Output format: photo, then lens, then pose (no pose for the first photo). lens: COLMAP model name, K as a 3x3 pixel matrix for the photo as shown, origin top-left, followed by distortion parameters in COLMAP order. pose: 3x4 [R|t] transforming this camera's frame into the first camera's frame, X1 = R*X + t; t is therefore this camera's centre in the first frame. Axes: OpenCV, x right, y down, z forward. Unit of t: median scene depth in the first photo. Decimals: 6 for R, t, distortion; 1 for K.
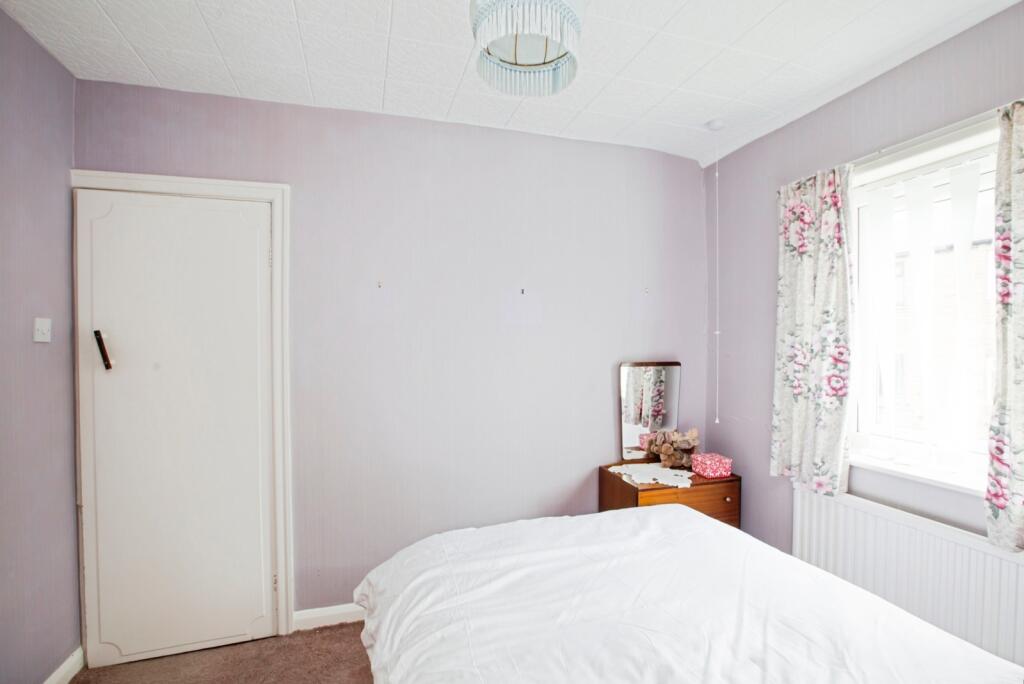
lens RADIAL K [[477.9, 0, 509.3], [0, 477.9, 350.4], [0, 0, 1]] dist [0.000368, 0.000256]
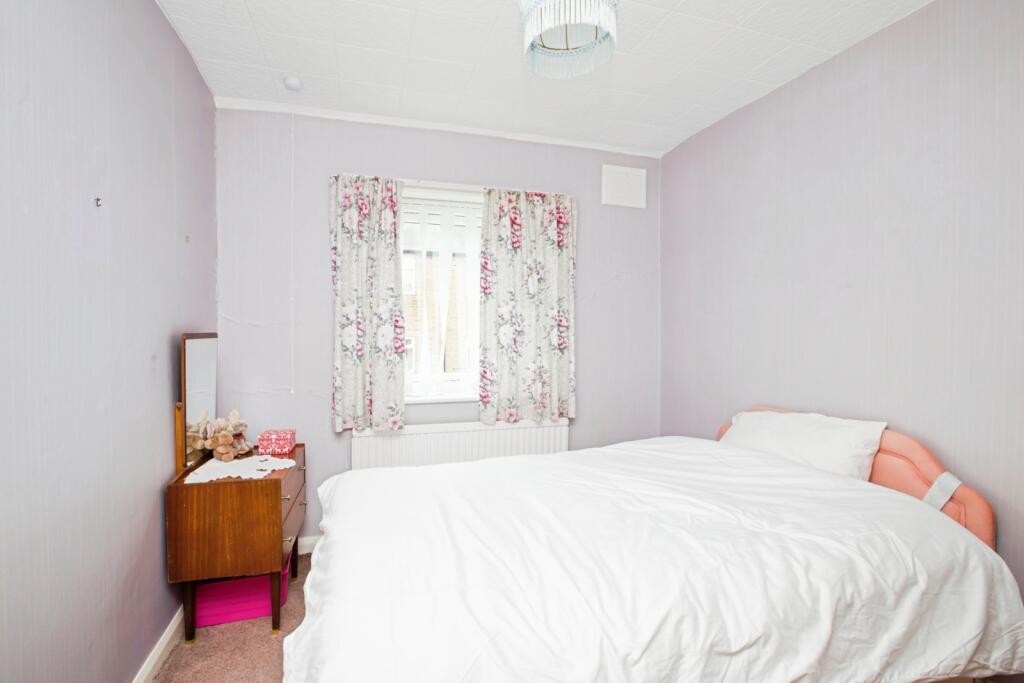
lens RADIAL K [[494.0, 0, 512.0], [0, 494.0, 341.5], [0, 0, 1]] dist [-0.052516, 0.000241]
pose [[-0.006300, -0.021694, 0.999745, -0.686410], [0.014064, 0.999664, 0.021780, 0.038895], [-0.999881, 0.014197, -0.005992, 0.702166]]
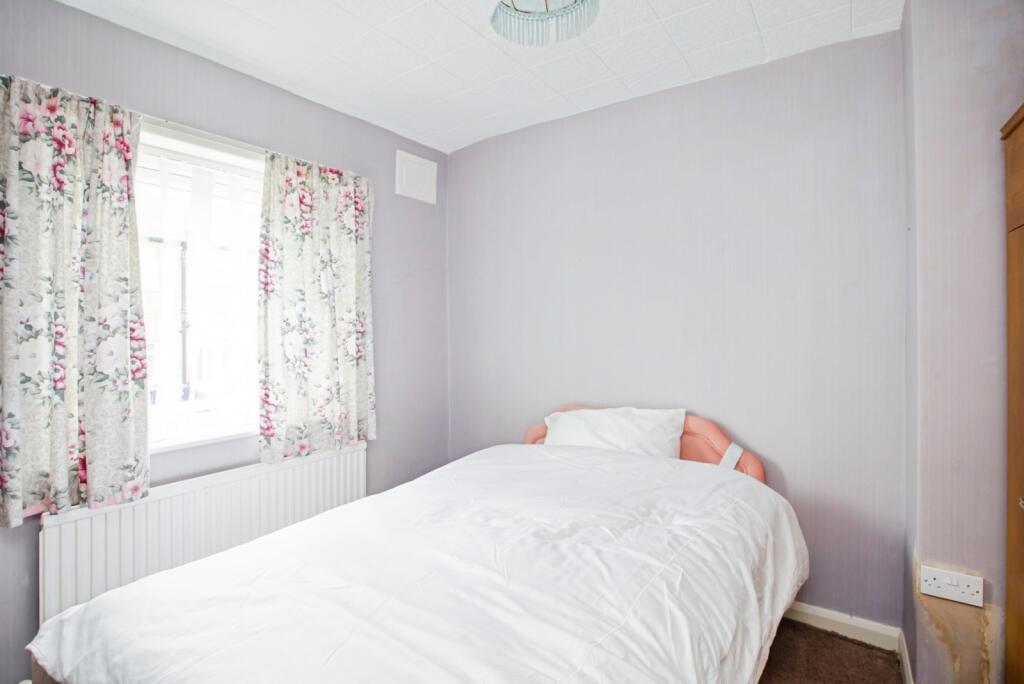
lens RADIAL K [[511.3, 0, 517.0], [0, 511.3, 323.9], [0, 0, 1]] dist [-0.000279, 0.000746]
pose [[-0.617683, 0.009108, 0.786374, -0.458508], [0.022829, 0.999719, 0.006353, 0.006418], [-0.786096, 0.021876, -0.617718, 1.041234]]
